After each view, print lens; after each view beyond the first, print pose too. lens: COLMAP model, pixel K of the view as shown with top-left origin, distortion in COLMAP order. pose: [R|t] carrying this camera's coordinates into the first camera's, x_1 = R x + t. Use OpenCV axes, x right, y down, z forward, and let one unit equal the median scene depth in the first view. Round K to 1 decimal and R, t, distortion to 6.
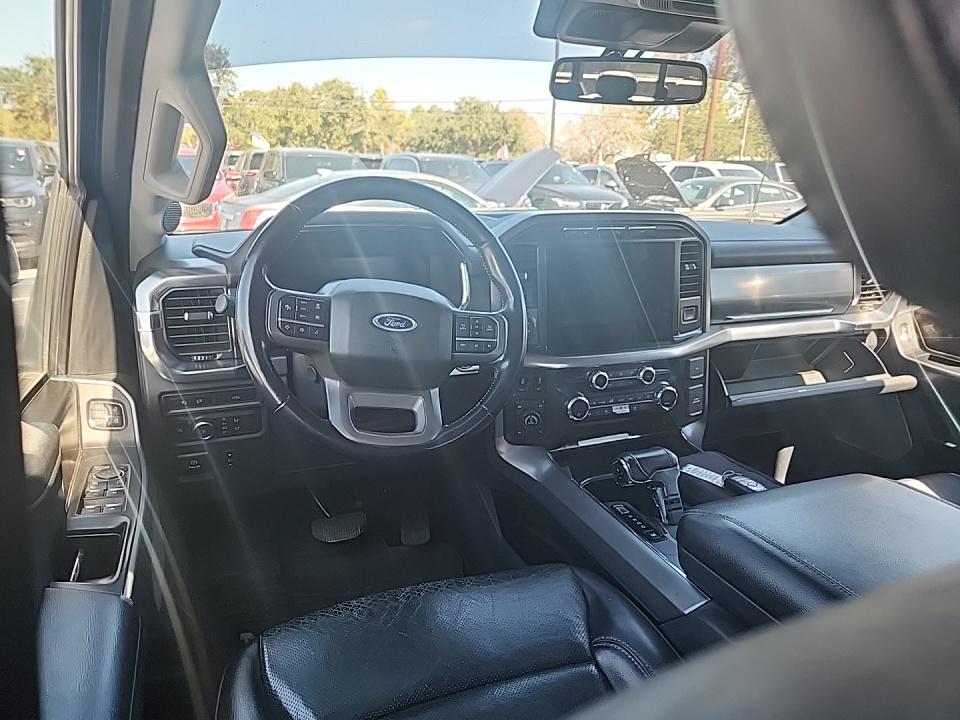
lens RADIAL K [[657.5, 0, 480.0], [0, 657.5, 360.0], [0, 0, 1]] dist [0.038911, -0.058077]
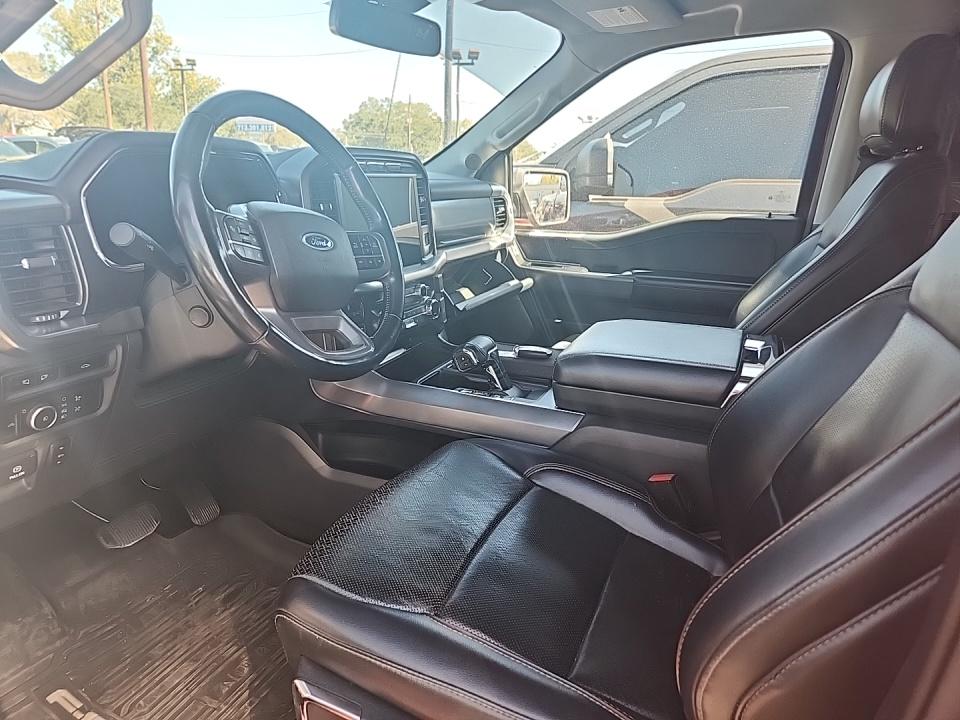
lens RADIAL K [[641.9, 0, 480.0], [0, 641.9, 360.0], [0, 0, 1]] dist [0.003338, -0.003851]
pose [[0.713746, -0.194138, 0.672961, -0.437206], [0.168126, 0.980215, 0.104460, 0.039435], [-0.679927, 0.038584, 0.732264, 0.083109]]
